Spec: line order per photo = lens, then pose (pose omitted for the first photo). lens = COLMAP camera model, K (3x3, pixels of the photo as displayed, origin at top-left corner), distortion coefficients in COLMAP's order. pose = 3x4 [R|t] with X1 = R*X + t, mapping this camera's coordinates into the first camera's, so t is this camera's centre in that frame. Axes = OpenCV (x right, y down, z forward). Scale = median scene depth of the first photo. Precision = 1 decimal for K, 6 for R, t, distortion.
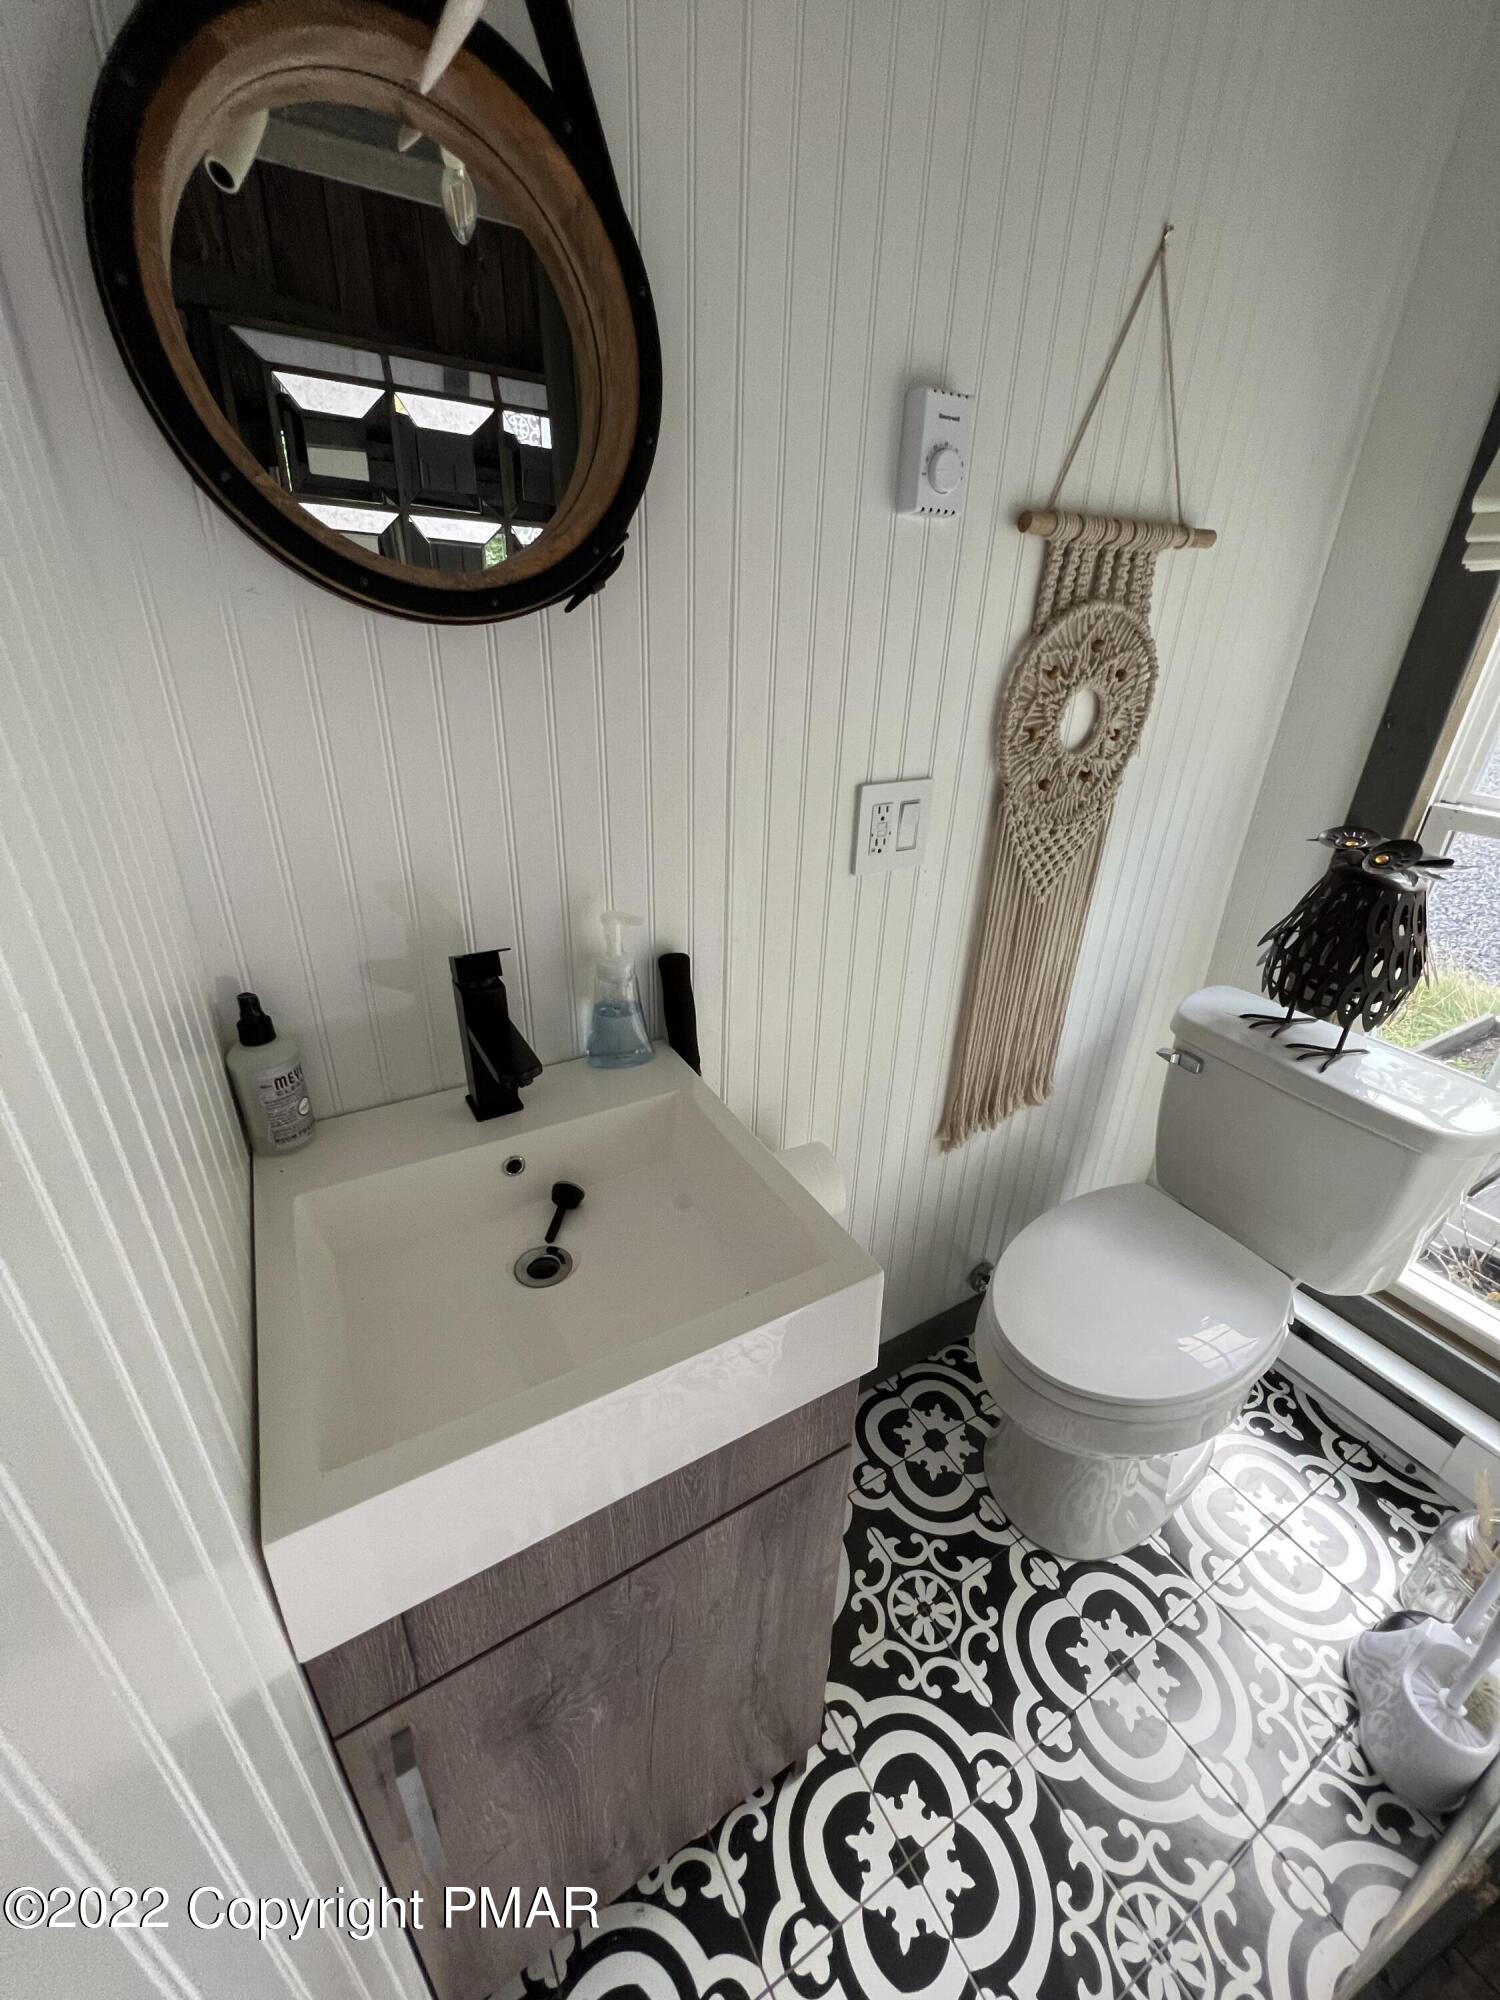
lens RADIAL K [[800.7, 0, 757.0], [0, 800.7, 998.0], [0, 0, 1]] dist [0.000085, -0.000551]
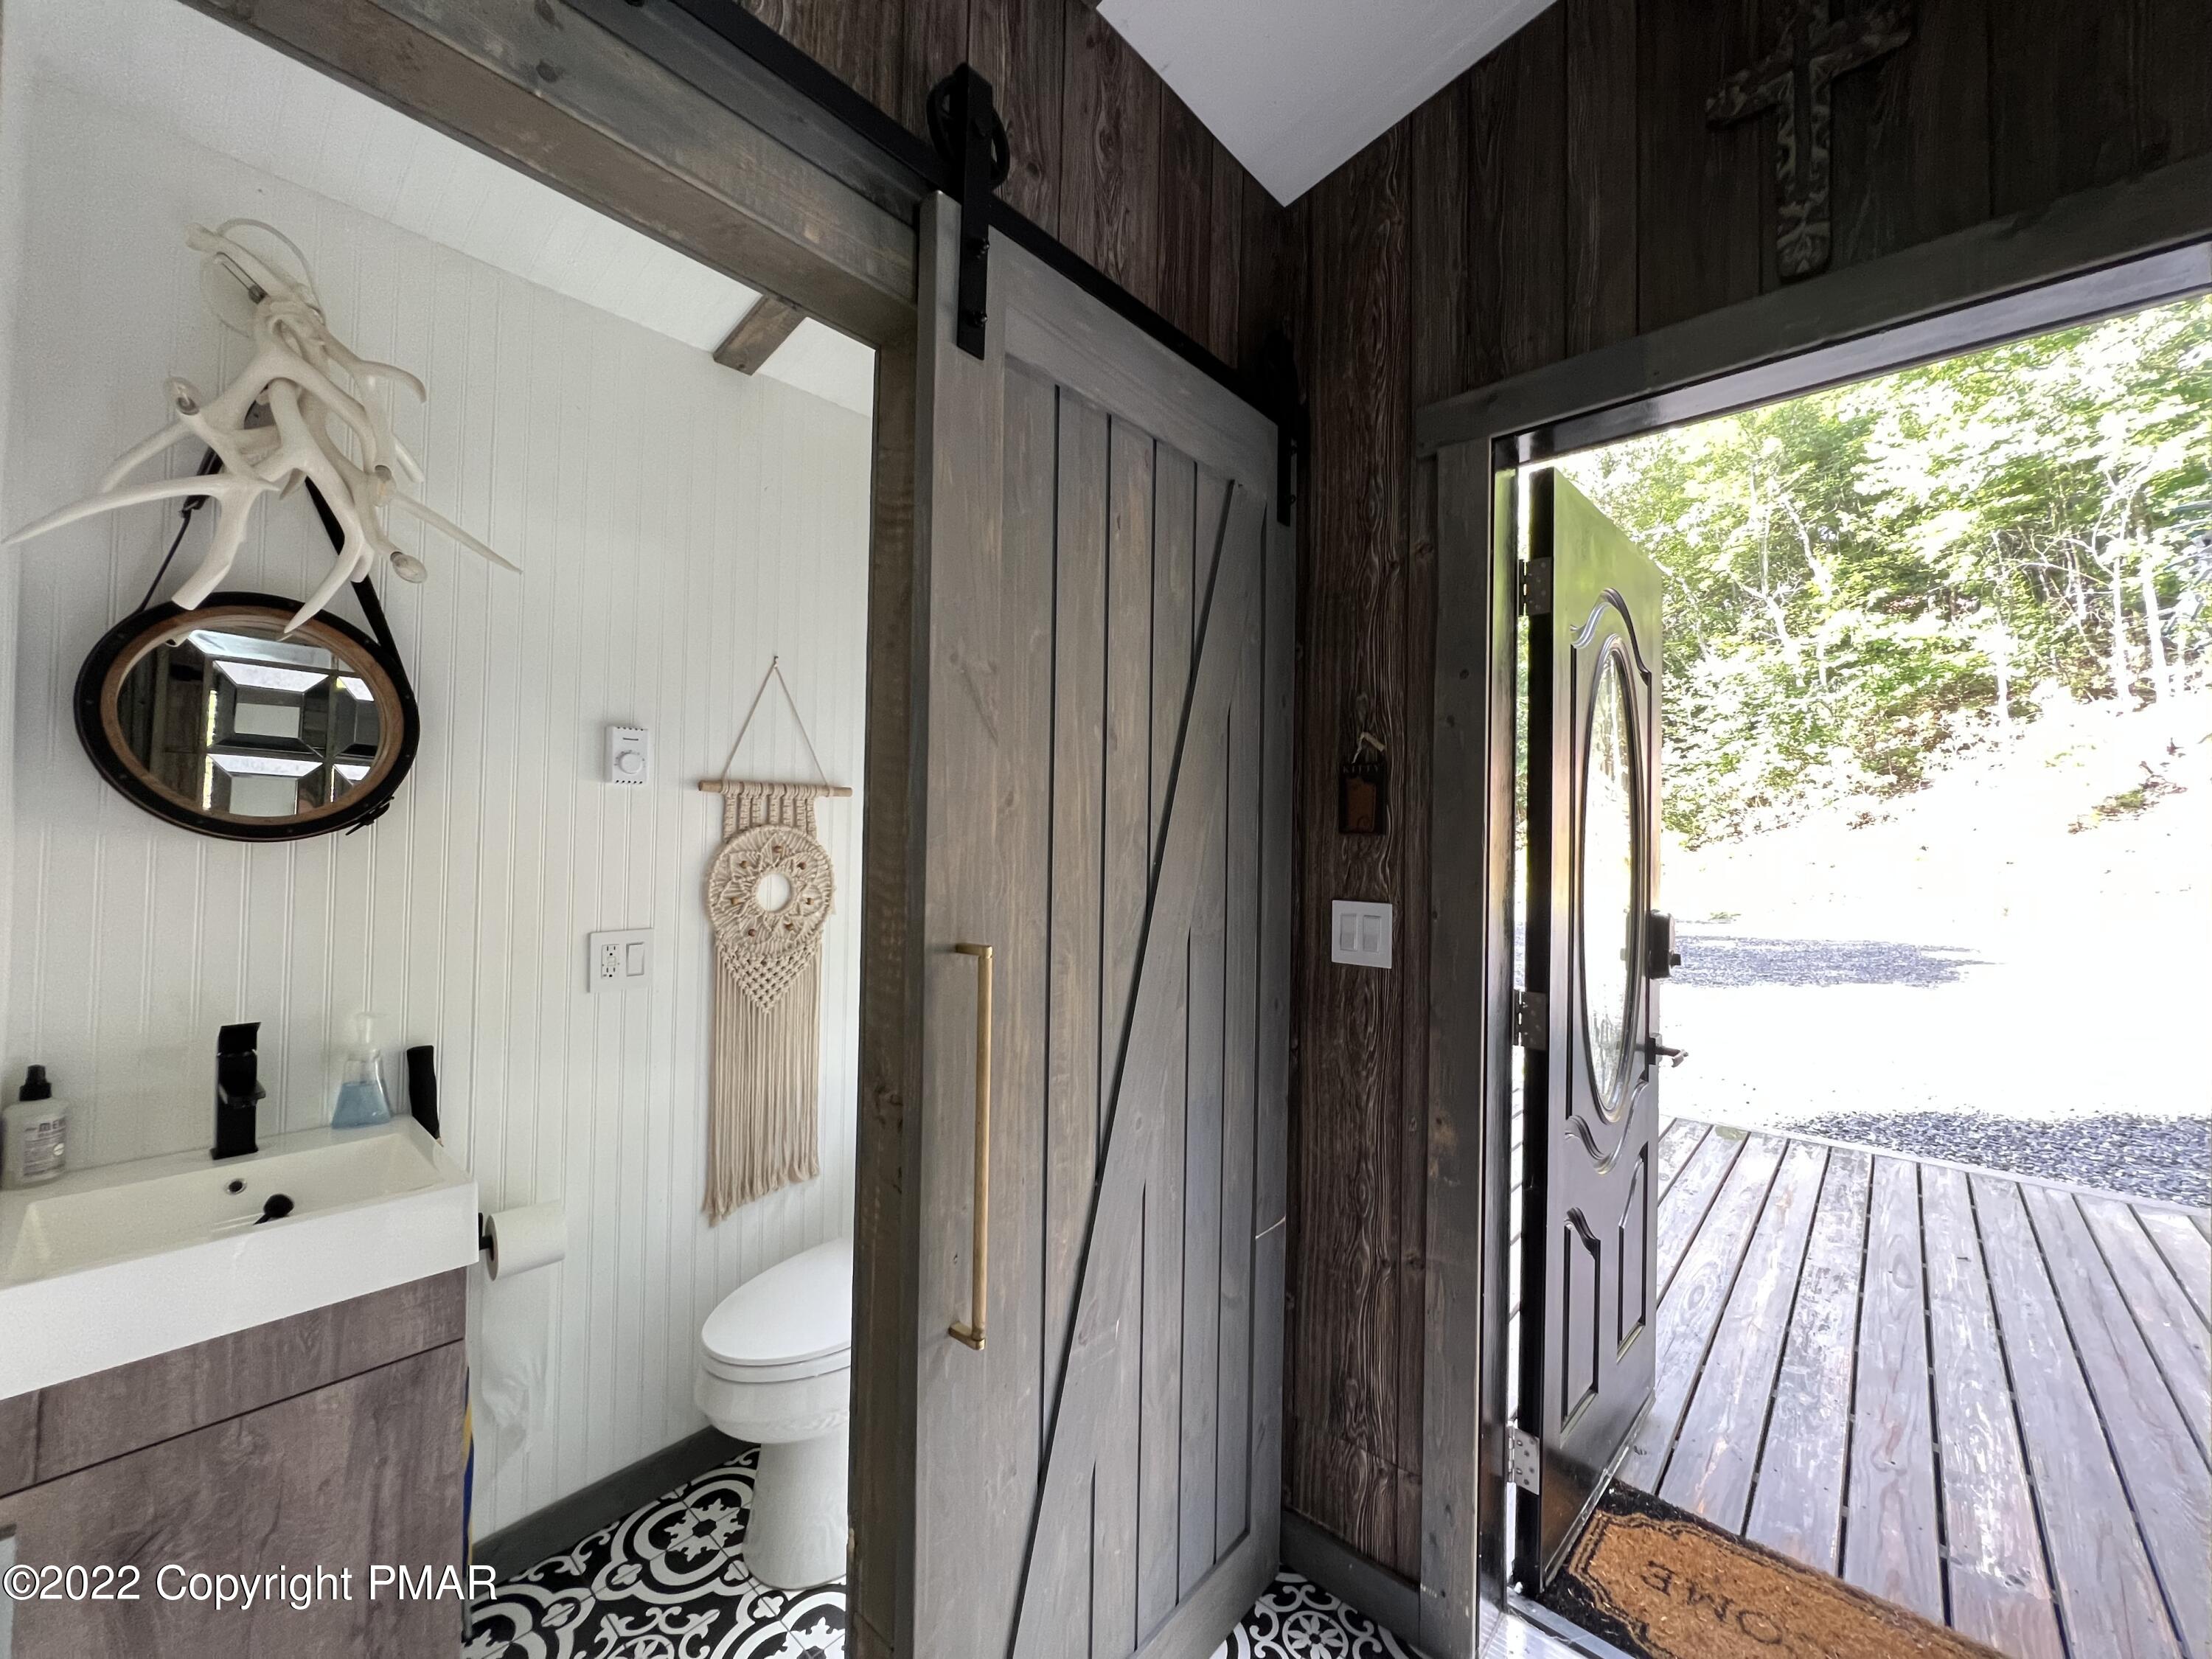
lens RADIAL K [[887.5, 0, 1100.8], [0, 887.5, 826.5], [0, 0, 1]] dist [-0.000638, -0.000009]
pose [[0.952770, -0.012817, 0.303422, 0.500589], [0.145688, 0.895928, -0.419629, 0.377518], [-0.266466, 0.444015, 0.855480, -0.754310]]
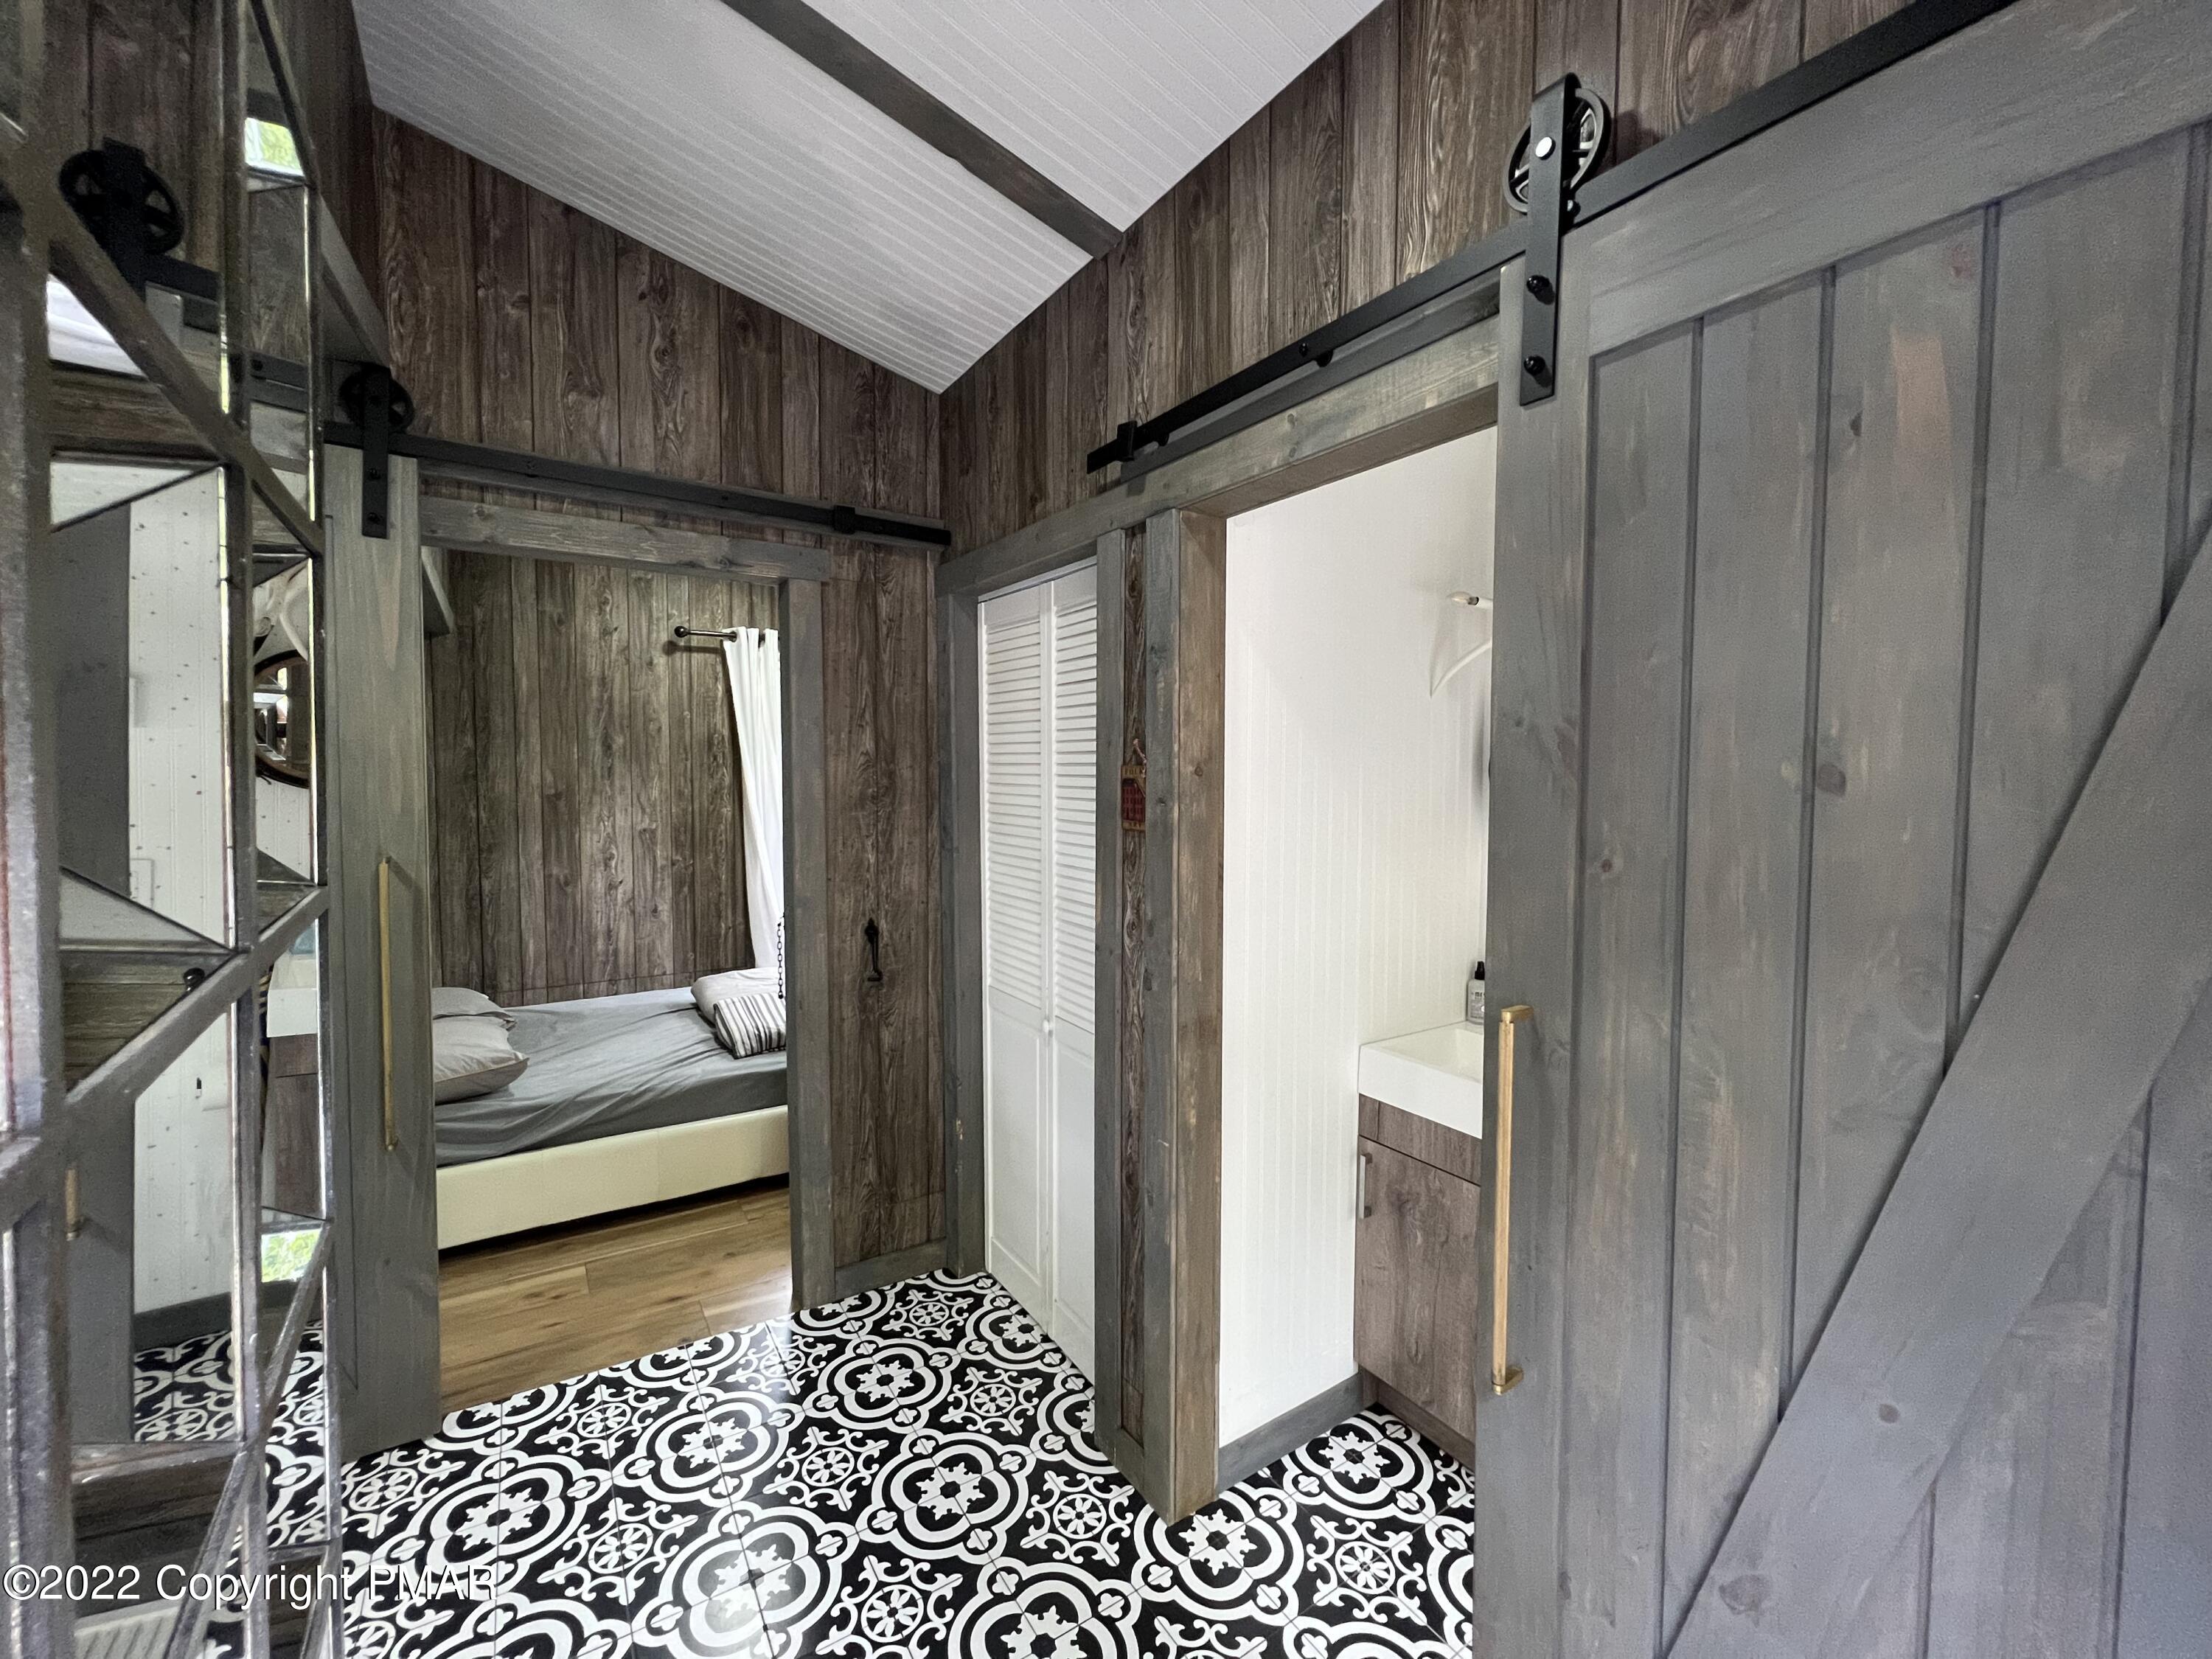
lens RADIAL K [[887.5, 0, 1100.8], [0, 887.5, 826.5], [0, 0, 1]] dist [-0.000638, -0.000009]
pose [[0.049689, 0.026351, -0.998417, 1.580886], [-0.434511, 0.900664, 0.002146, 0.089020], [0.899295, 0.433717, 0.056203, -0.389954]]
